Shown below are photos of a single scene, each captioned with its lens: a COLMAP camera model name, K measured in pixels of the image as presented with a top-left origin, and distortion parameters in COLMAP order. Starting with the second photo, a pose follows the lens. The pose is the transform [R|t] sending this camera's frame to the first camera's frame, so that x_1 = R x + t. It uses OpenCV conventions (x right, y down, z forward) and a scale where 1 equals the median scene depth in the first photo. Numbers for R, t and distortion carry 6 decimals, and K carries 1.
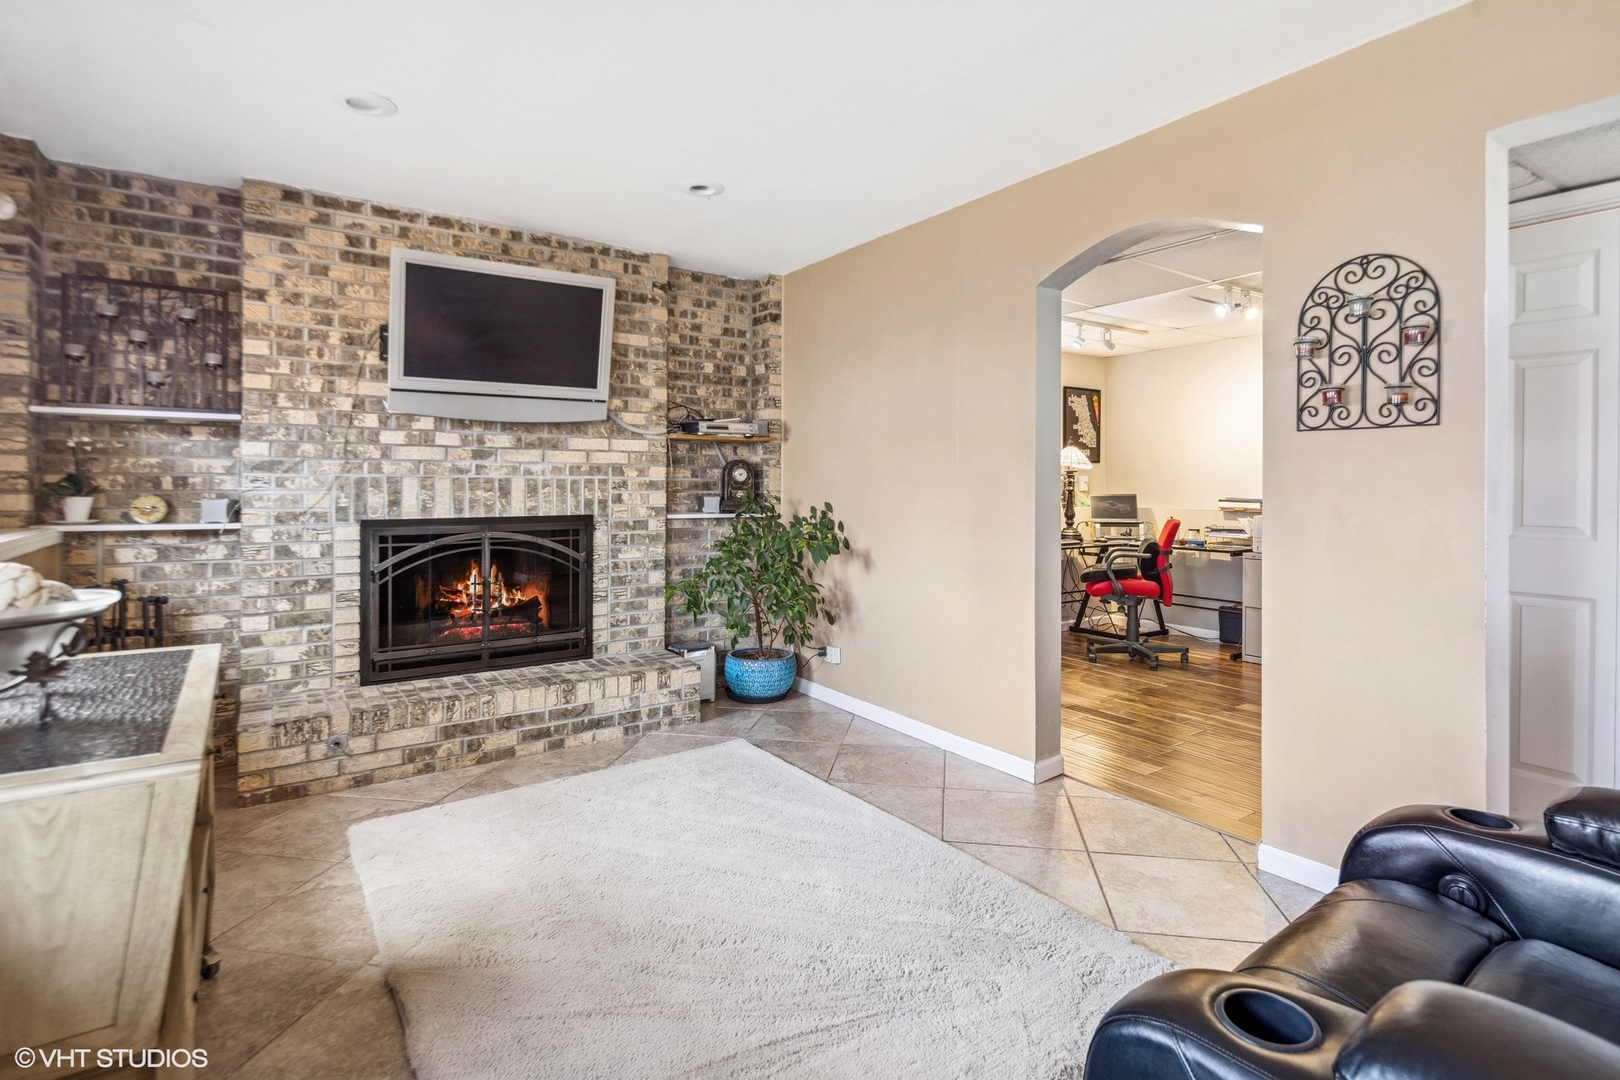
lens RADIAL K [[793.9, 0, 815.7], [0, 793.9, 480.3], [0, 0, 1]] dist [-0.000028, -0.000980]
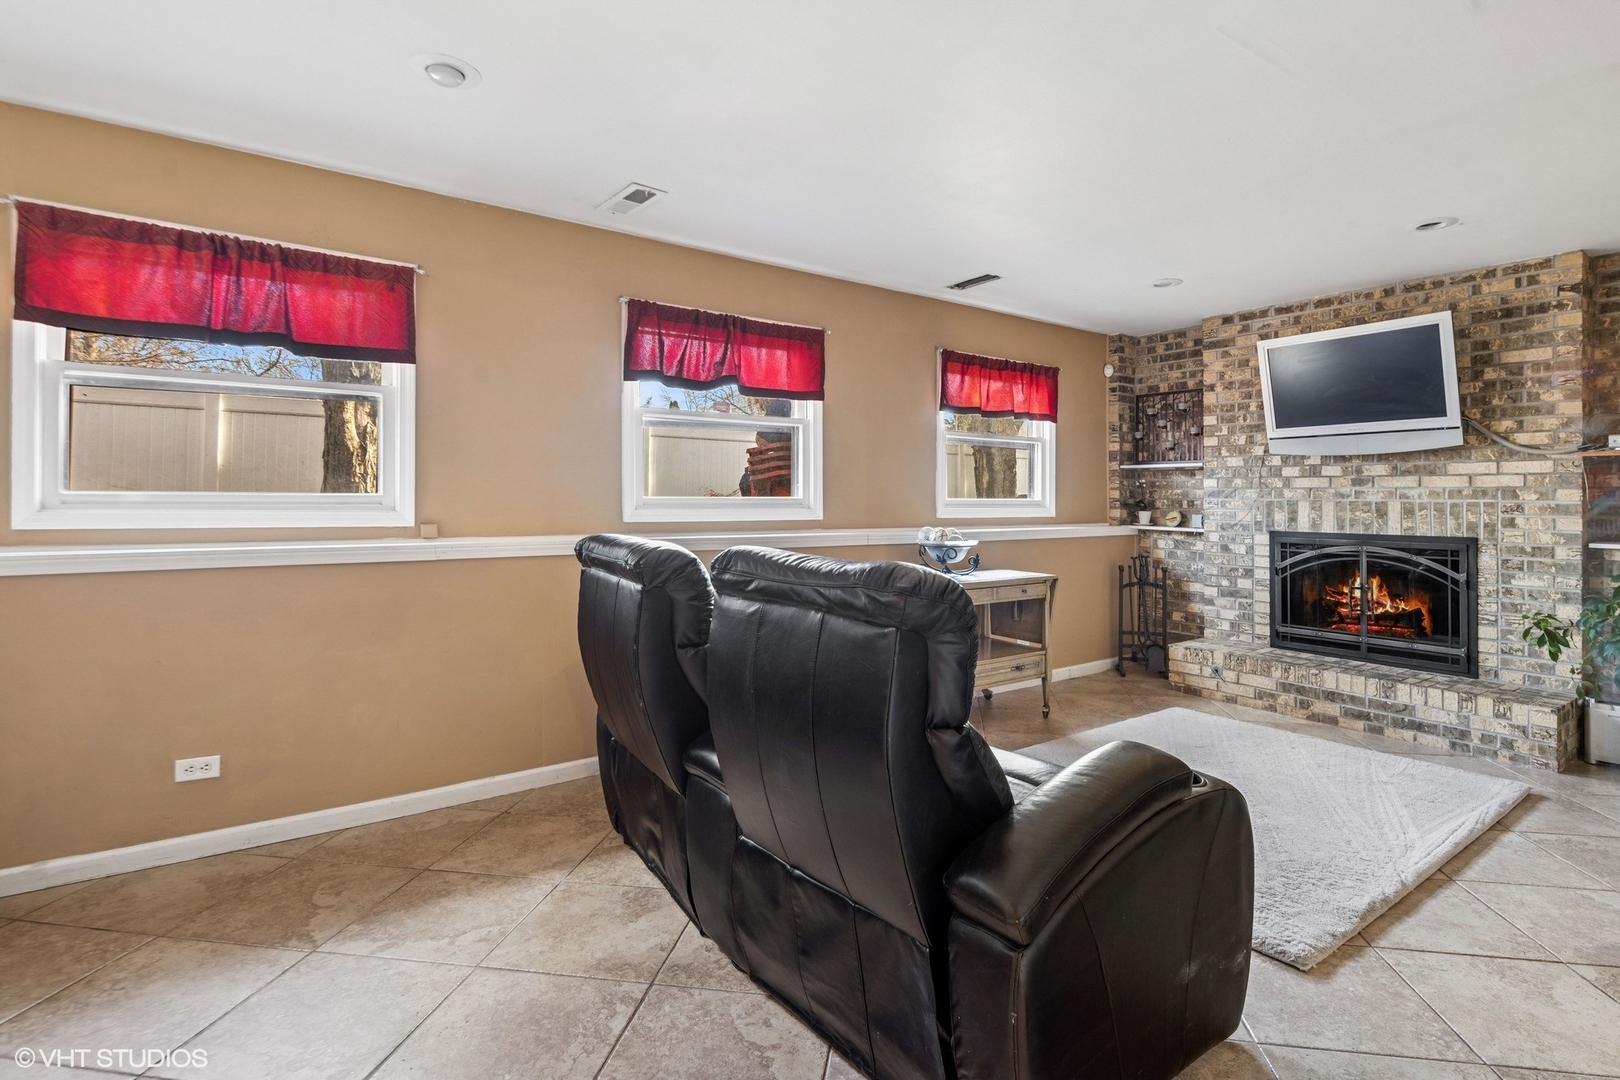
lens RADIAL K [[794.4, 0, 824.5], [0, 794.4, 517.9], [0, 0, 1]] dist [-0.000046, -0.000810]
pose [[0.017115, 0.021661, -0.999619, 0.807464], [-0.002920, 0.999762, 0.021614, -0.001511], [0.999849, 0.002549, 0.017174, 0.166570]]
